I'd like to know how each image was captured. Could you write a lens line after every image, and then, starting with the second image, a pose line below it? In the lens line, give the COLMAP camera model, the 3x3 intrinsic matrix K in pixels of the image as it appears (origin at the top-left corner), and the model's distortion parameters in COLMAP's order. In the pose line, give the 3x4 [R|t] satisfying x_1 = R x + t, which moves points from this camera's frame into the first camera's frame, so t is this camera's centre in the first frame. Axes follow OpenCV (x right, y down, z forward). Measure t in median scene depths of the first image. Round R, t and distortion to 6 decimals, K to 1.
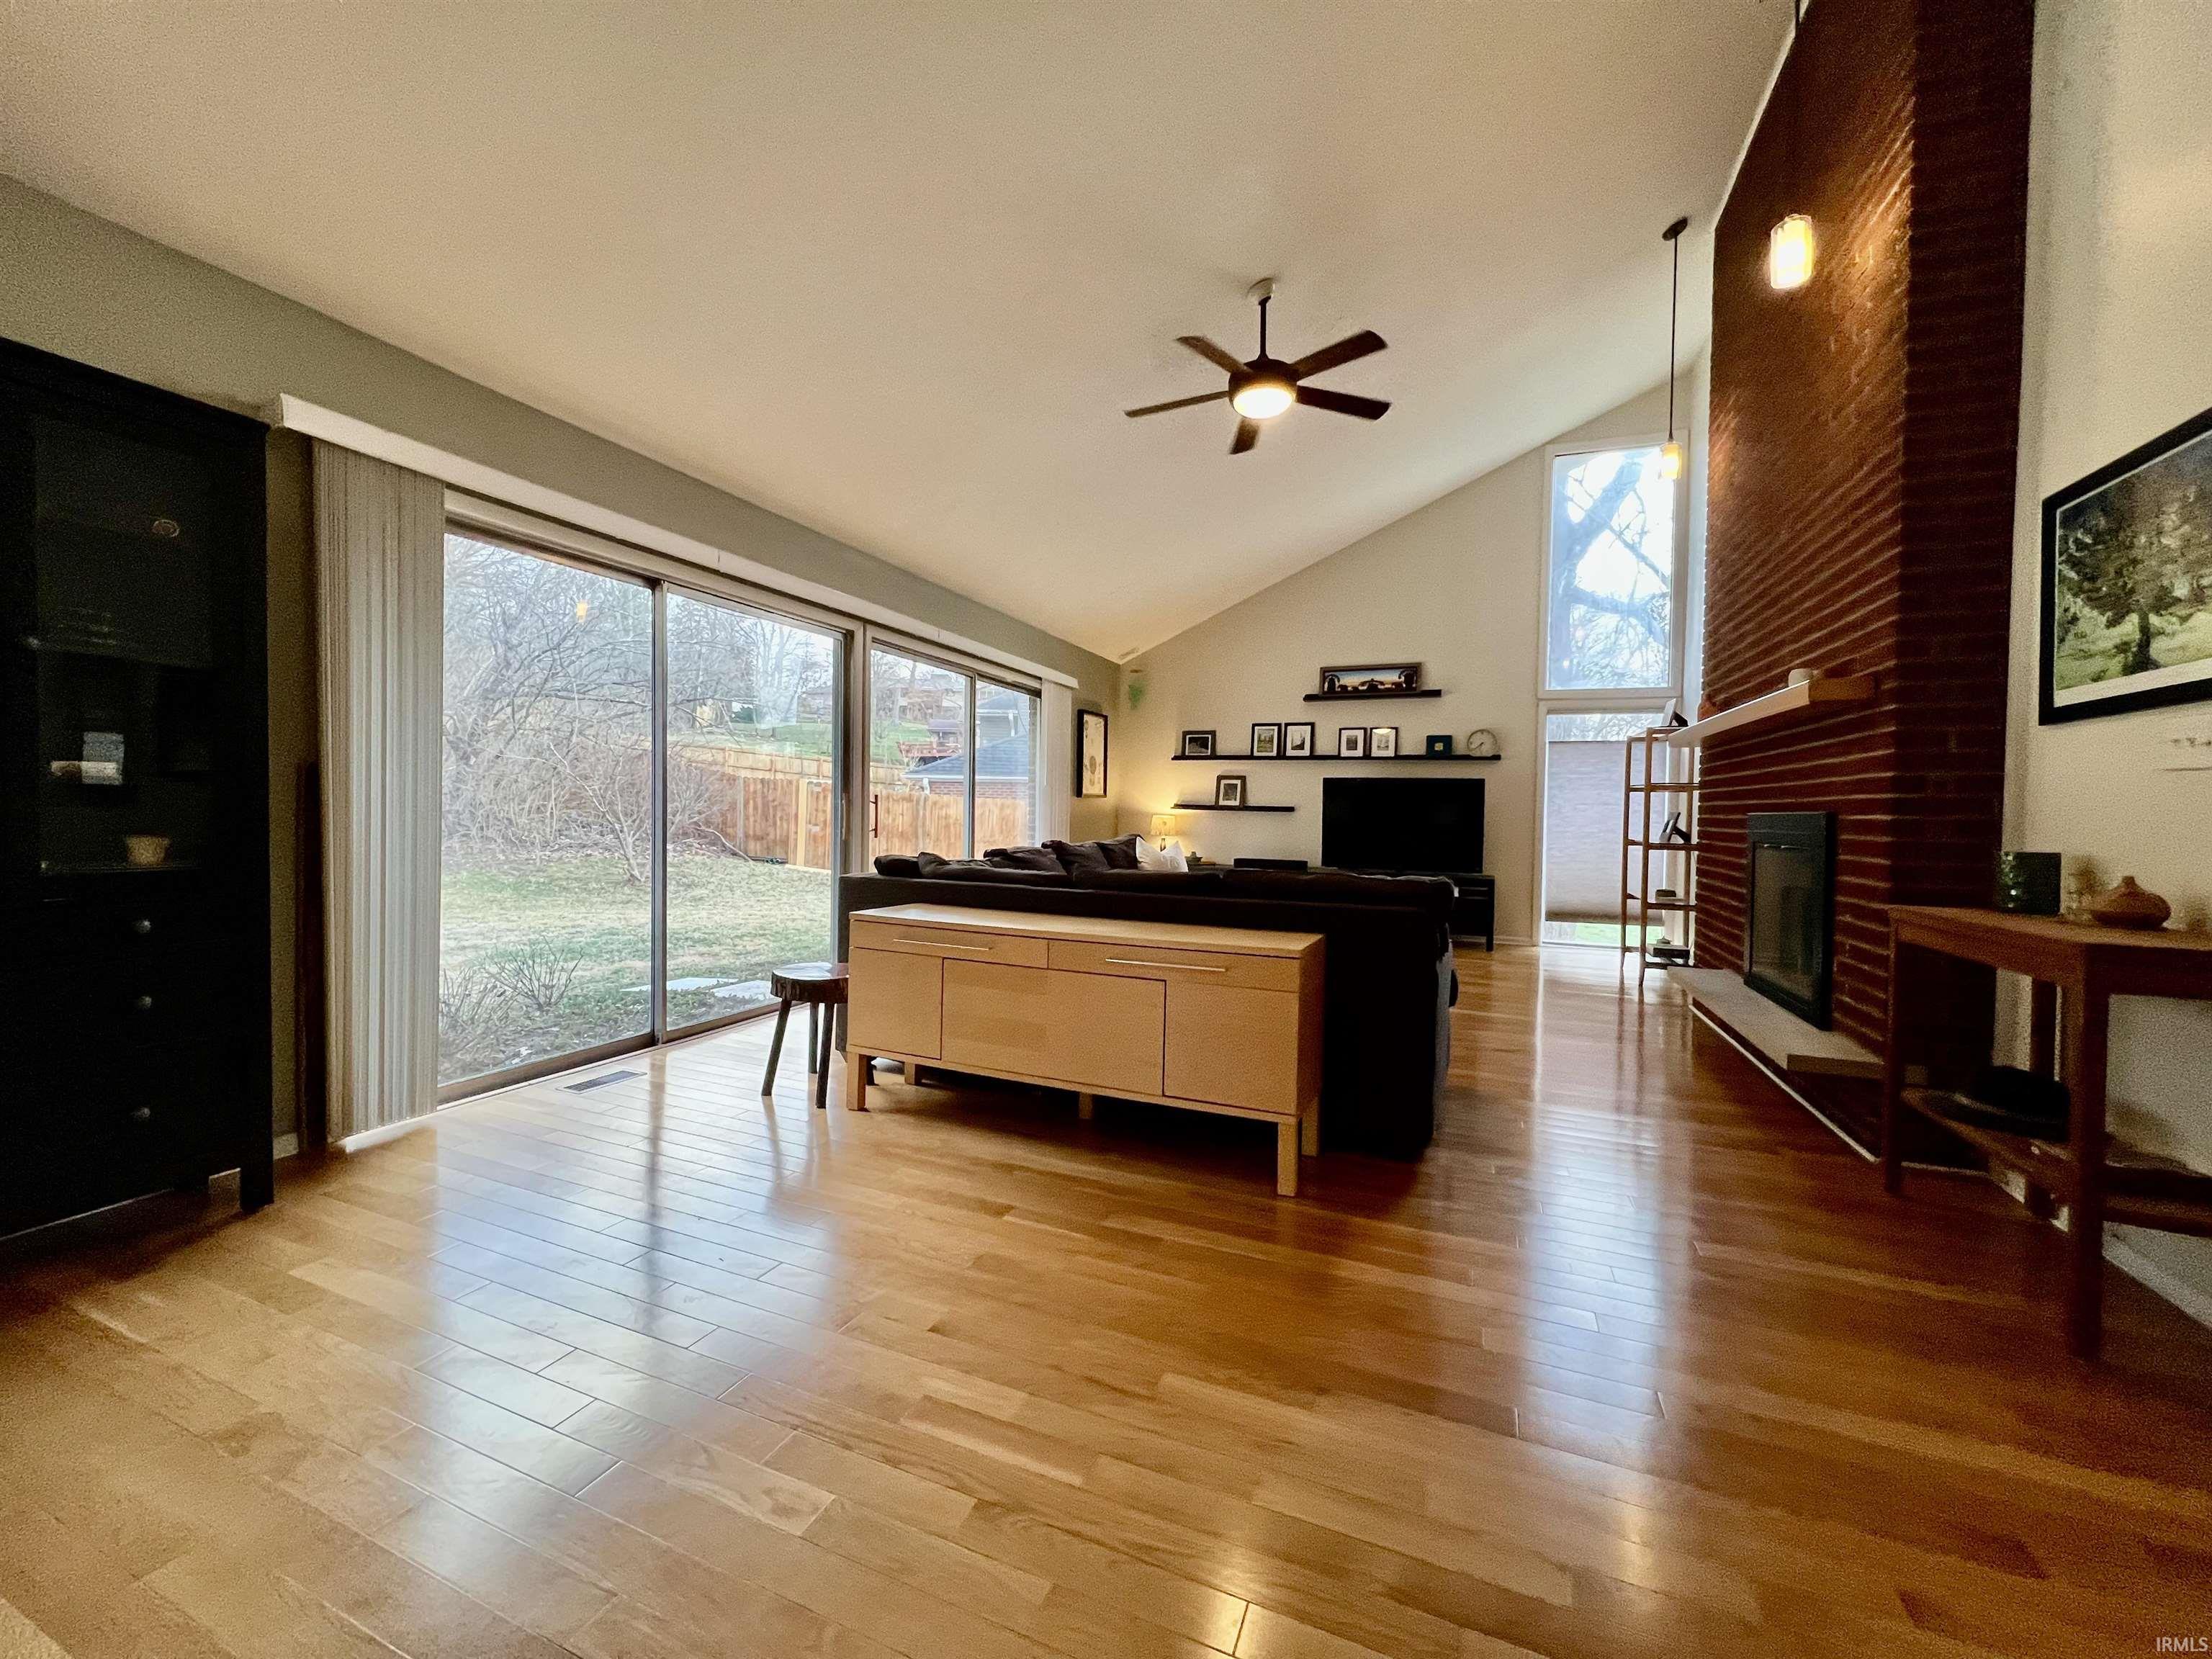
lens RADIAL K [[873.0, 0, 1103.1], [0, 873.0, 828.4], [0, 0, 1]] dist [-0.004356, -0.000089]
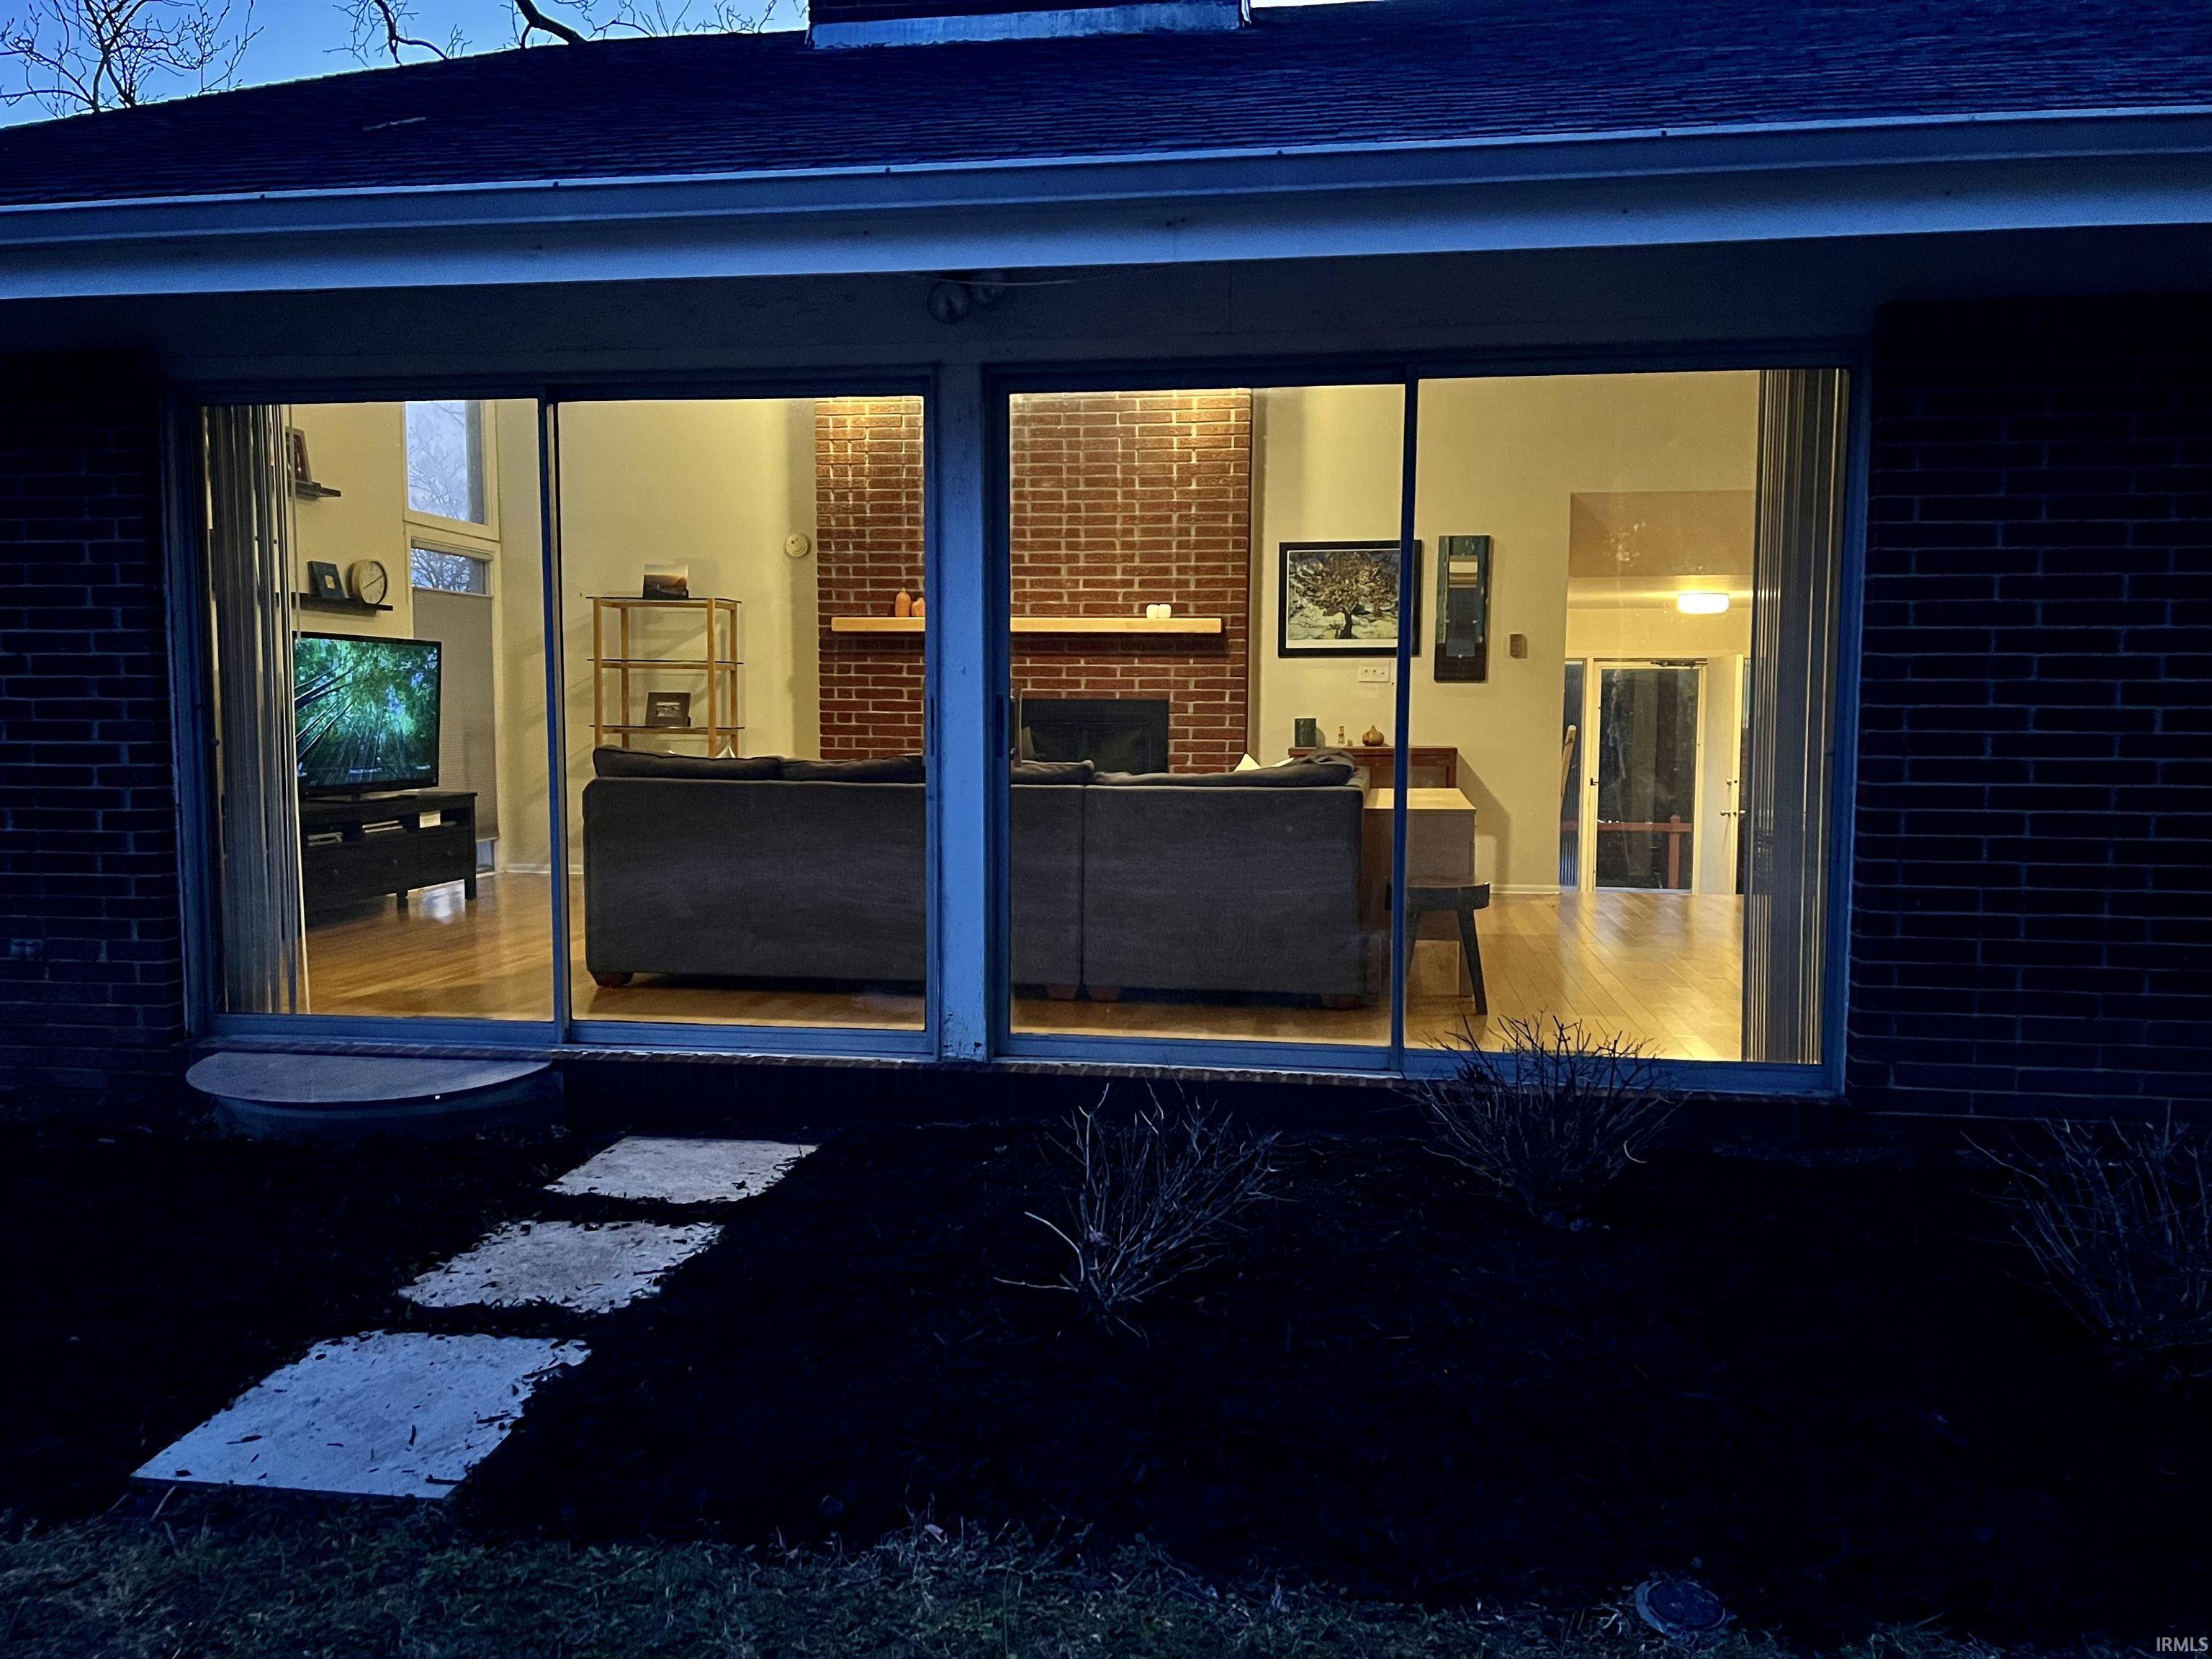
lens RADIAL K [[1661.7, 0, 1099.6], [0, 1661.7, 835.8], [0, 0, 1]] dist [0.067302, -0.002908]
pose [[-0.269135, -0.084489, 0.959389, -0.831436], [0.014951, 0.995658, 0.091878, -0.021816], [-0.962986, 0.039072, -0.266703, 0.803993]]
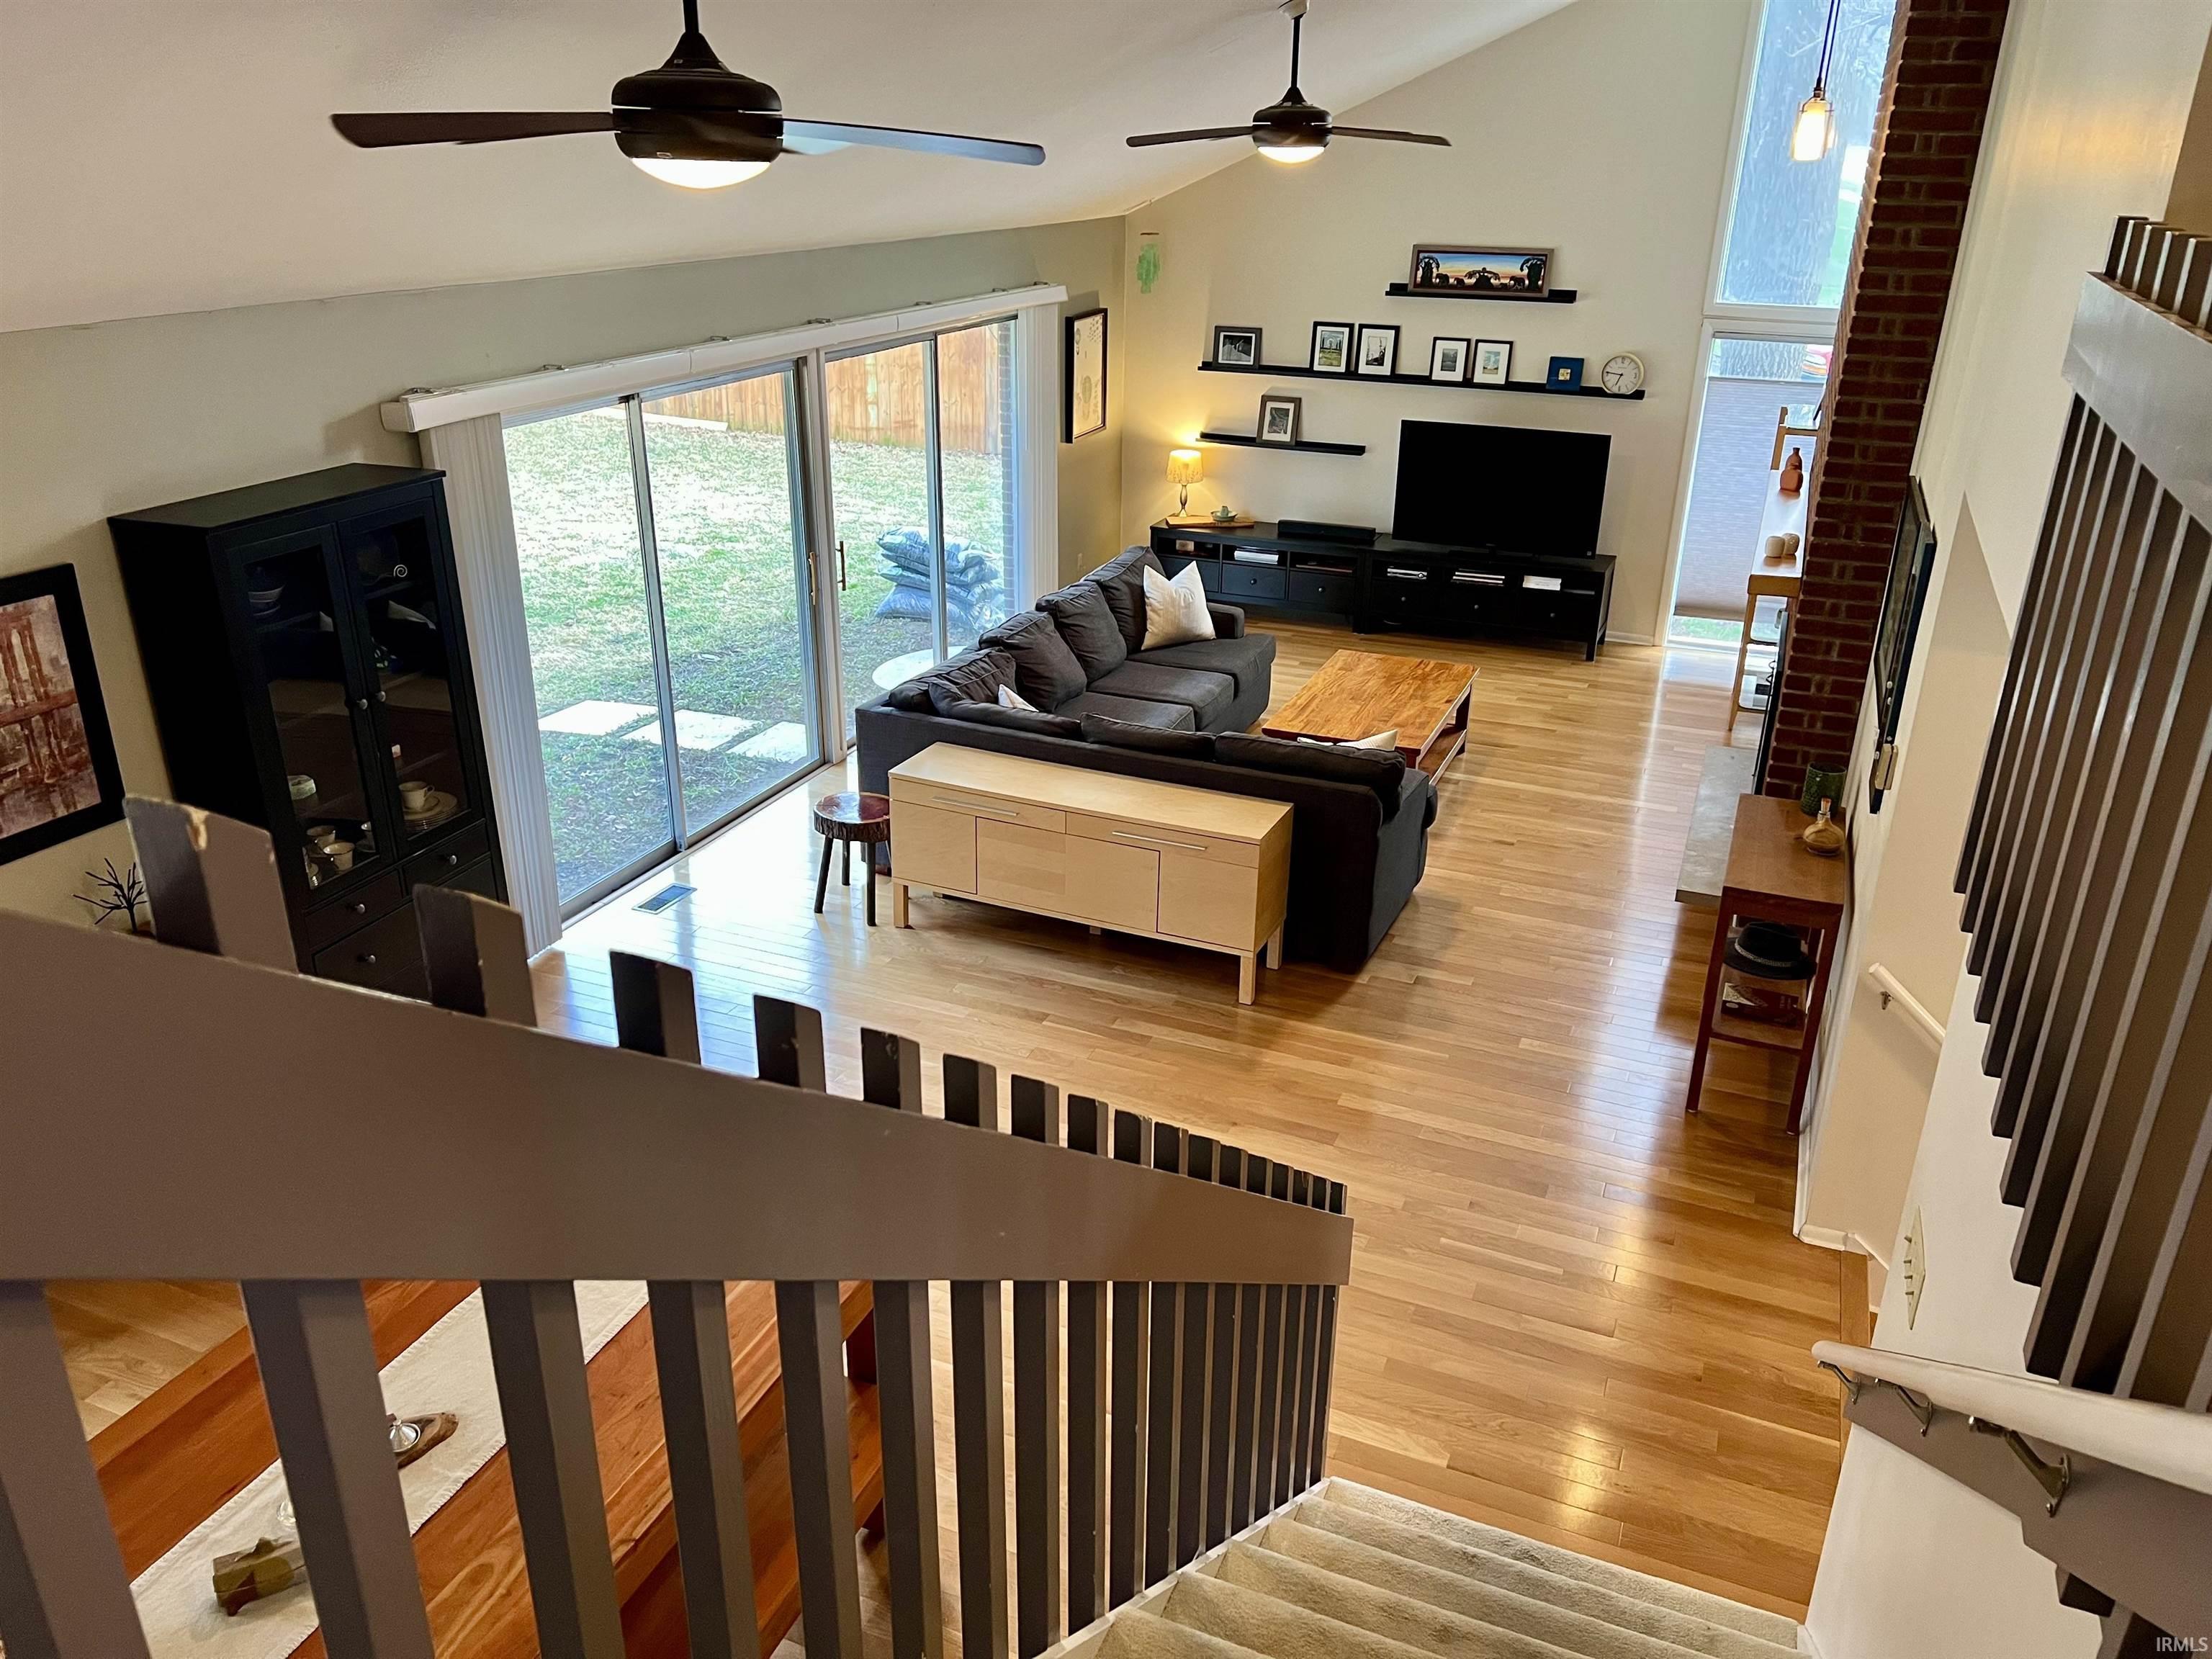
lens RADIAL K [[1661.7, 0, 1109.5], [0, 1661.7, 830.5], [0, 0, 1]] dist [0.067302, -0.002908]
pose [[0.999938, -0.006412, 0.009158, -0.008653], [0.002523, 0.927454, 0.373928, -0.262706], [-0.010891, -0.373881, 0.927413, -0.428956]]
